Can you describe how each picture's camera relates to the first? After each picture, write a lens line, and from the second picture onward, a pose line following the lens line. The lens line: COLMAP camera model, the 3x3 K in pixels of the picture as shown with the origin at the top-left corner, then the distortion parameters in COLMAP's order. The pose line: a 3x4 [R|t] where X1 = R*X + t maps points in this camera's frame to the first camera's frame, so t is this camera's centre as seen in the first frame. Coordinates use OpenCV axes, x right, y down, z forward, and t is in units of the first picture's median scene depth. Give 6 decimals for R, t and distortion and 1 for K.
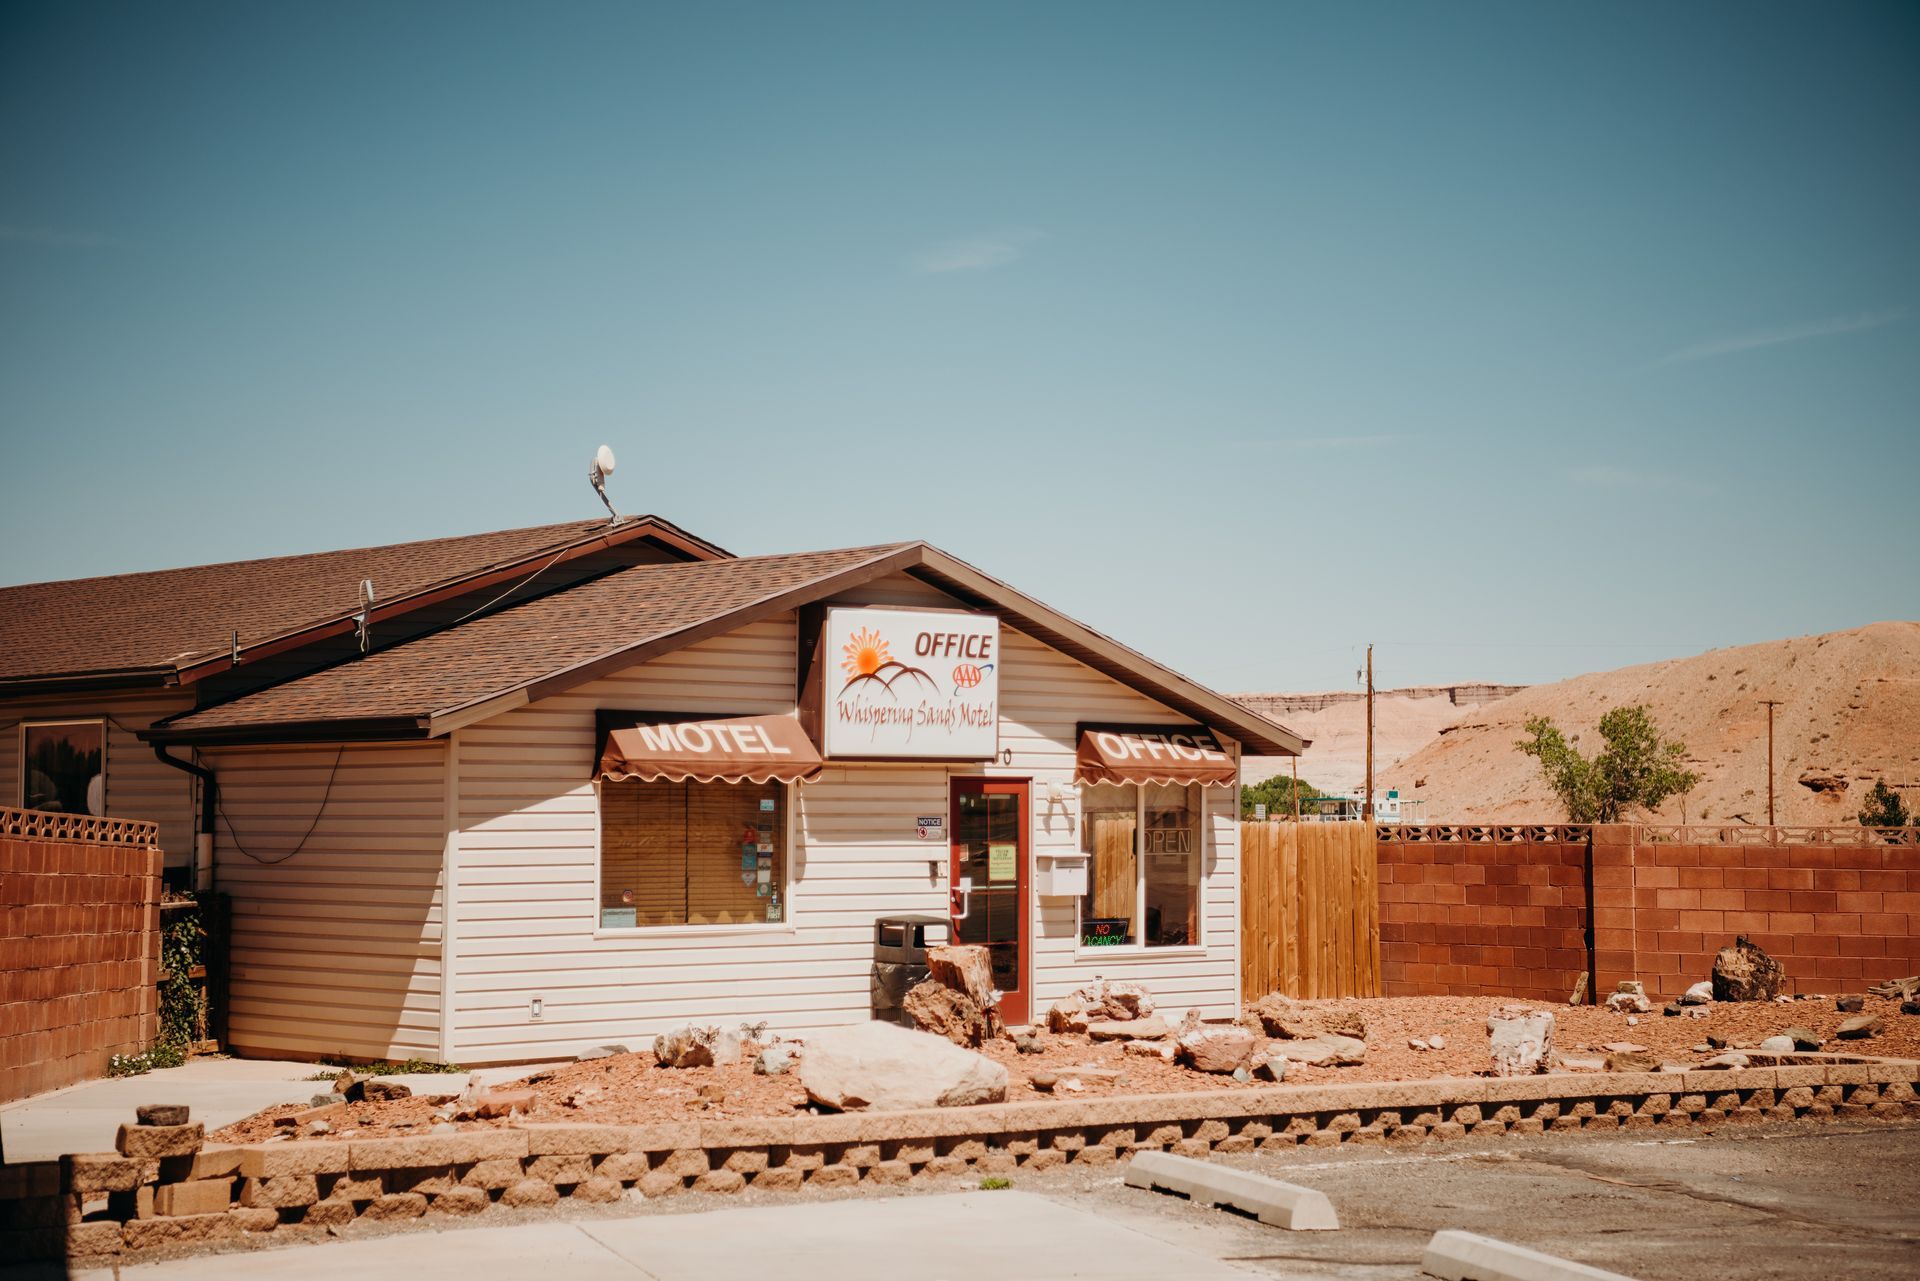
lens RADIAL K [[3632.8, 0, 1006.7], [0, 3632.8, 634.9], [0, 0, 1]] dist [0.230907, -0.009904]
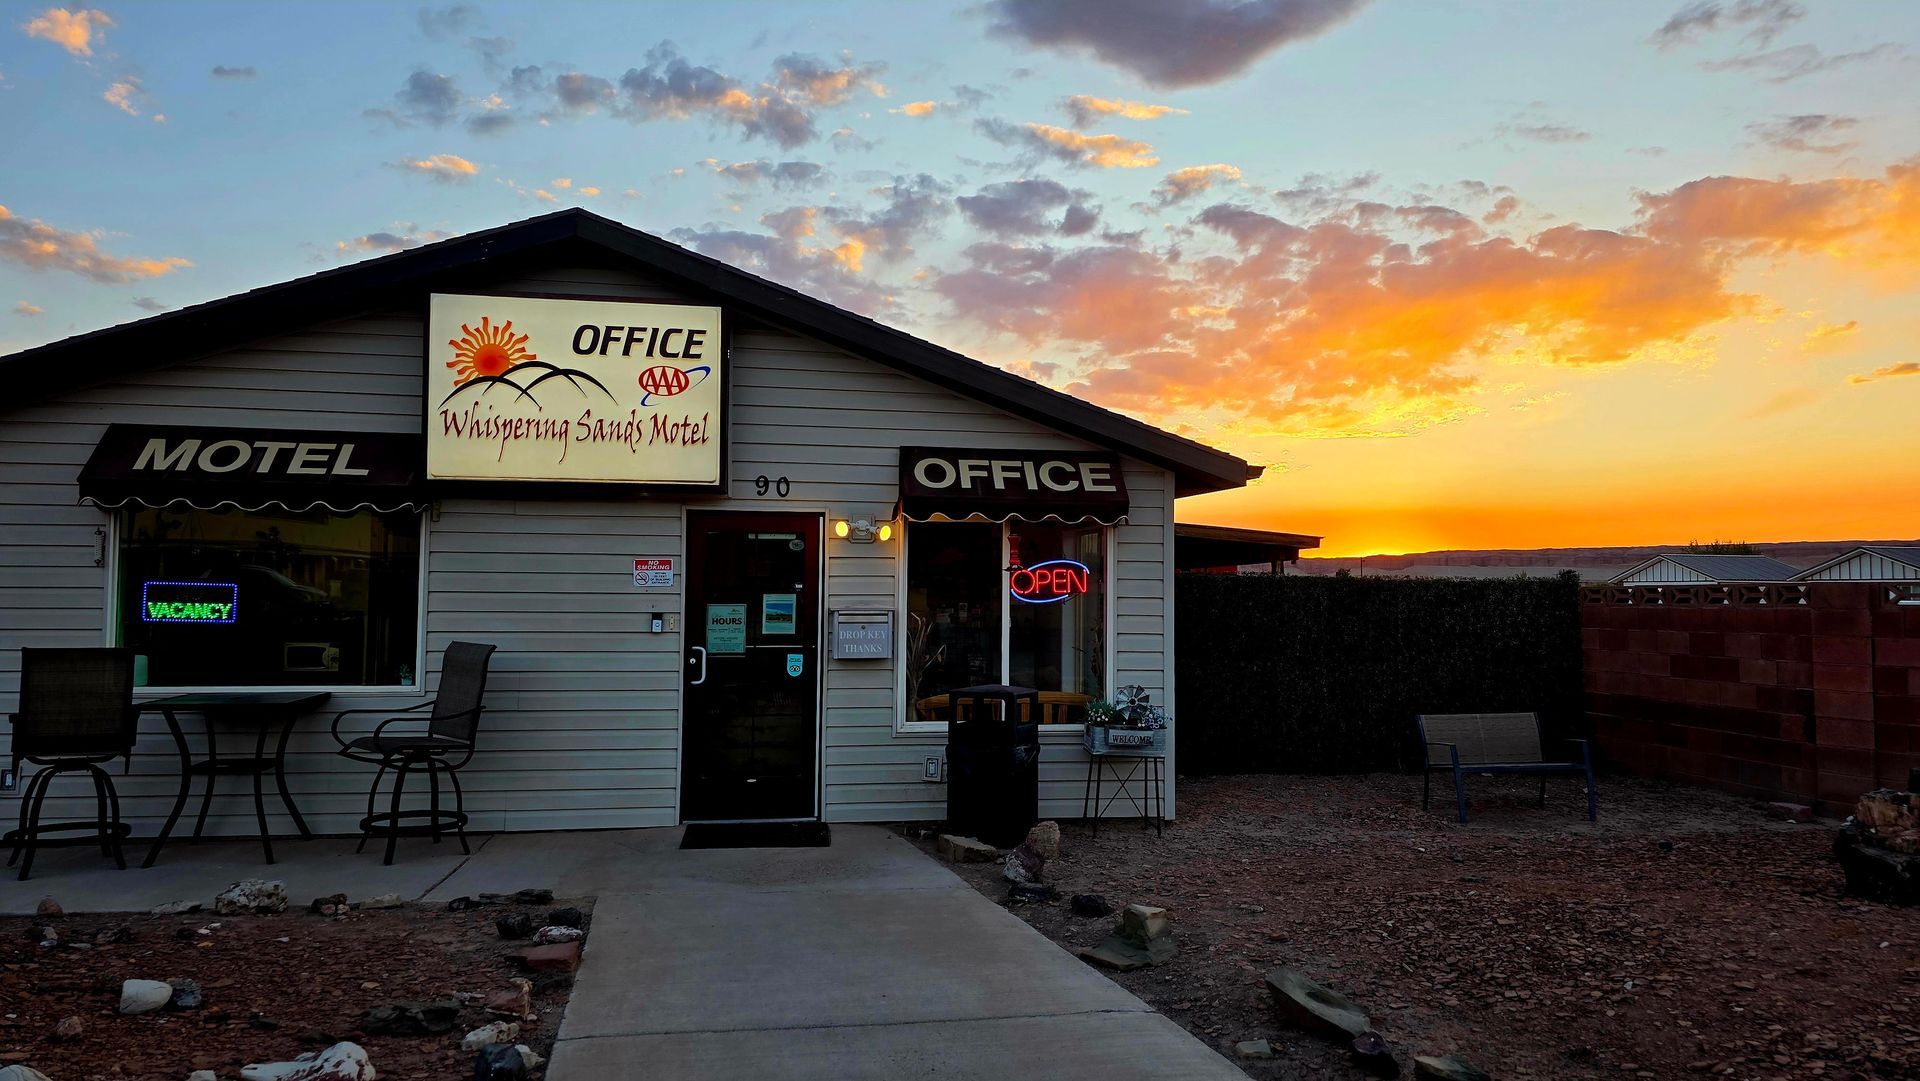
lens RADIAL K [[1394.4, 0, 954.7], [0, 1394.4, 513.7], [0, 0, 1]] dist [0.096453, 0.000990]
pose [[0.848634, -0.024957, -0.528391, 0.203981], [0.019488, 0.999683, -0.015918, 0.046506], [0.528621, 0.003212, 0.848852, 0.776699]]
